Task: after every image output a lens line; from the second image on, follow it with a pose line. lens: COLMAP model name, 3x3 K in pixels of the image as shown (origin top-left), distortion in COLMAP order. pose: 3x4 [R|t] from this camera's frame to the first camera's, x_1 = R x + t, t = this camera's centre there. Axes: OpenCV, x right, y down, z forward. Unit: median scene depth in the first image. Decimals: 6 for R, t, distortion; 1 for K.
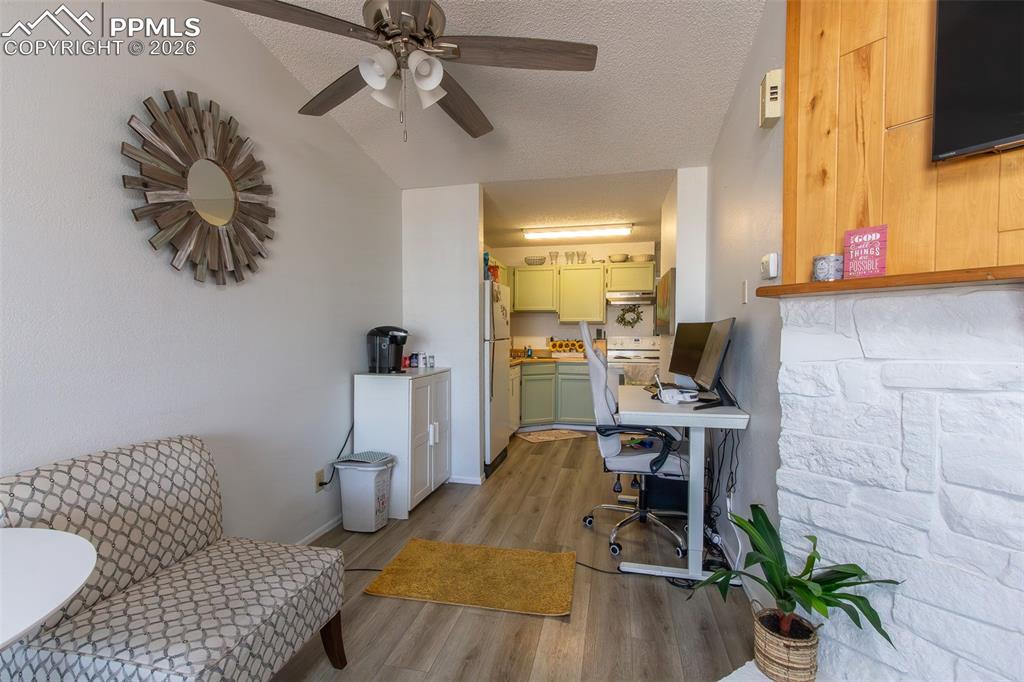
lens RADIAL K [[475.4, 0, 507.3], [0, 475.4, 344.1], [0, 0, 1]] dist [0.003694, -0.000049]
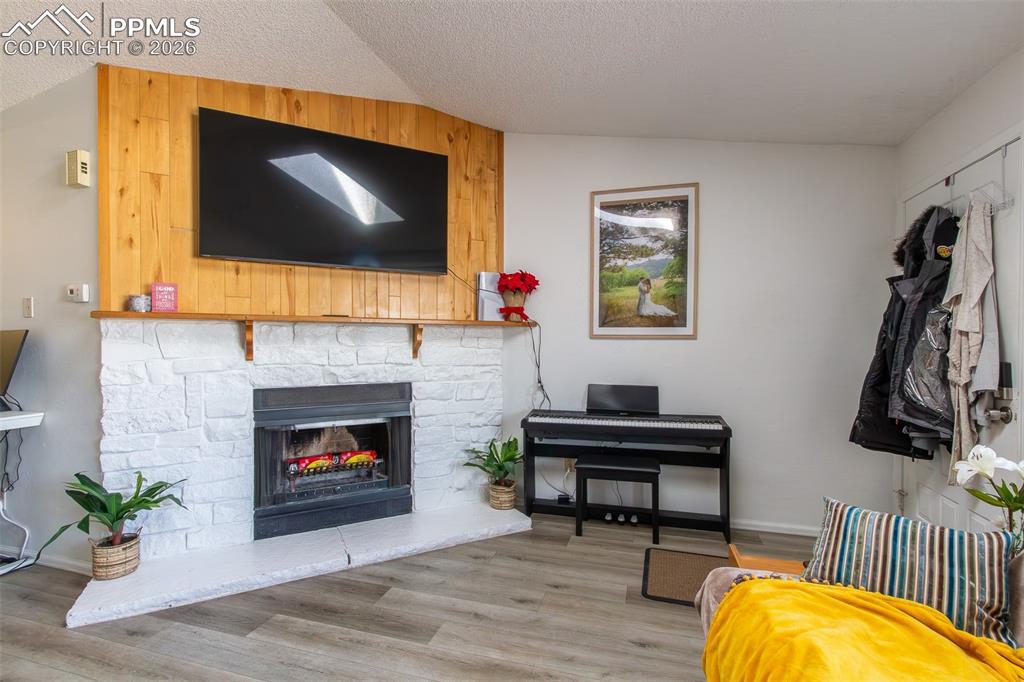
lens RADIAL K [[475.4, 0, 510.7], [0, 475.4, 343.1], [0, 0, 1]] dist [0.003694, -0.000049]
pose [[0.071224, -0.003452, 0.997454, -0.418661], [0.023531, 0.999722, 0.001779, 0.001158], [-0.997183, 0.023344, 0.071286, -0.177038]]
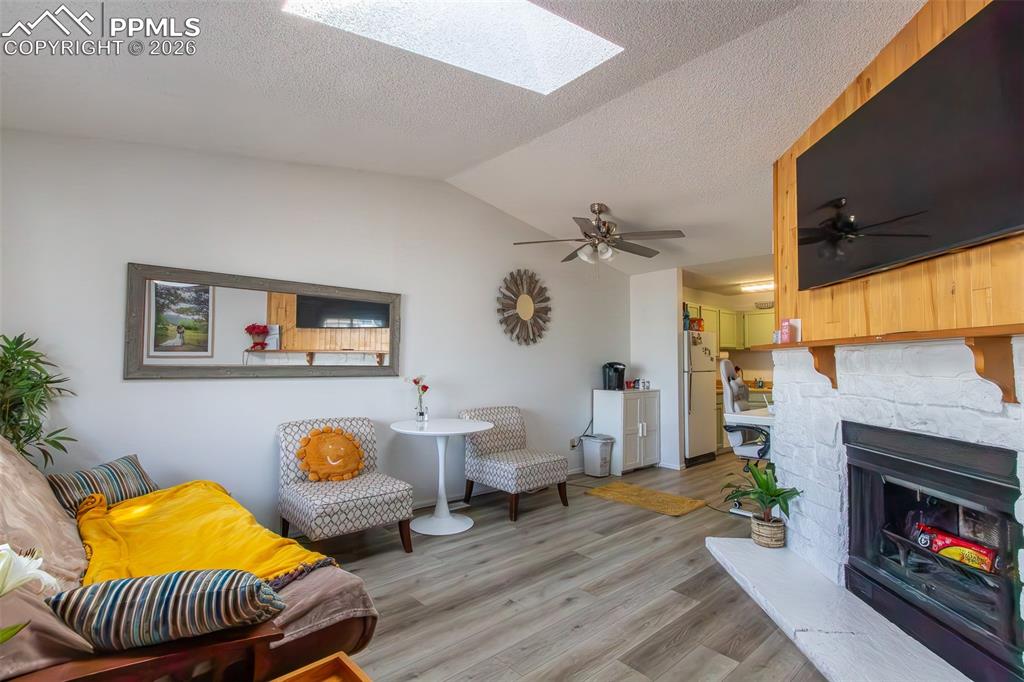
lens RADIAL K [[475.4, 0, 507.7], [0, 475.4, 338.8], [0, 0, 1]] dist [0.003694, -0.000049]
pose [[0.818634, -0.023005, -0.573855, 0.444880], [-0.021695, 0.997246, -0.070927, 0.008570], [0.573906, 0.070513, 0.815880, -0.652041]]
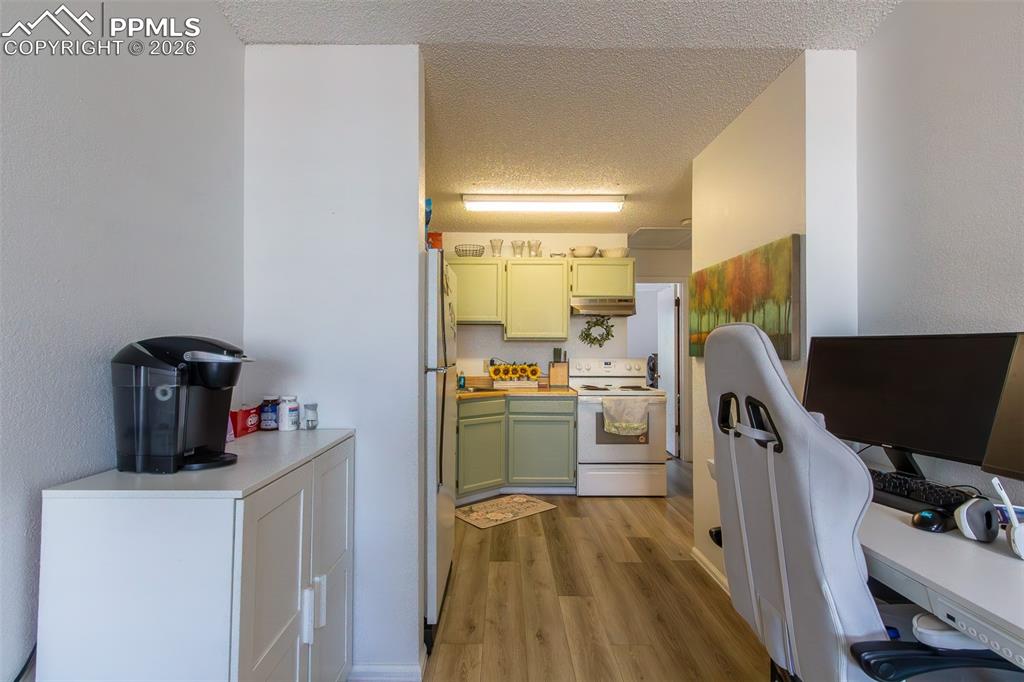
lens RADIAL K [[475.4, 0, 506.6], [0, 475.4, 349.3], [0, 0, 1]] dist [0.003694, -0.000049]
pose [[0.974282, 0.004953, 0.225276, -0.098940], [0.001731, 0.999564, -0.029463, -0.018087], [-0.225323, 0.029095, 0.973849, 0.639346]]
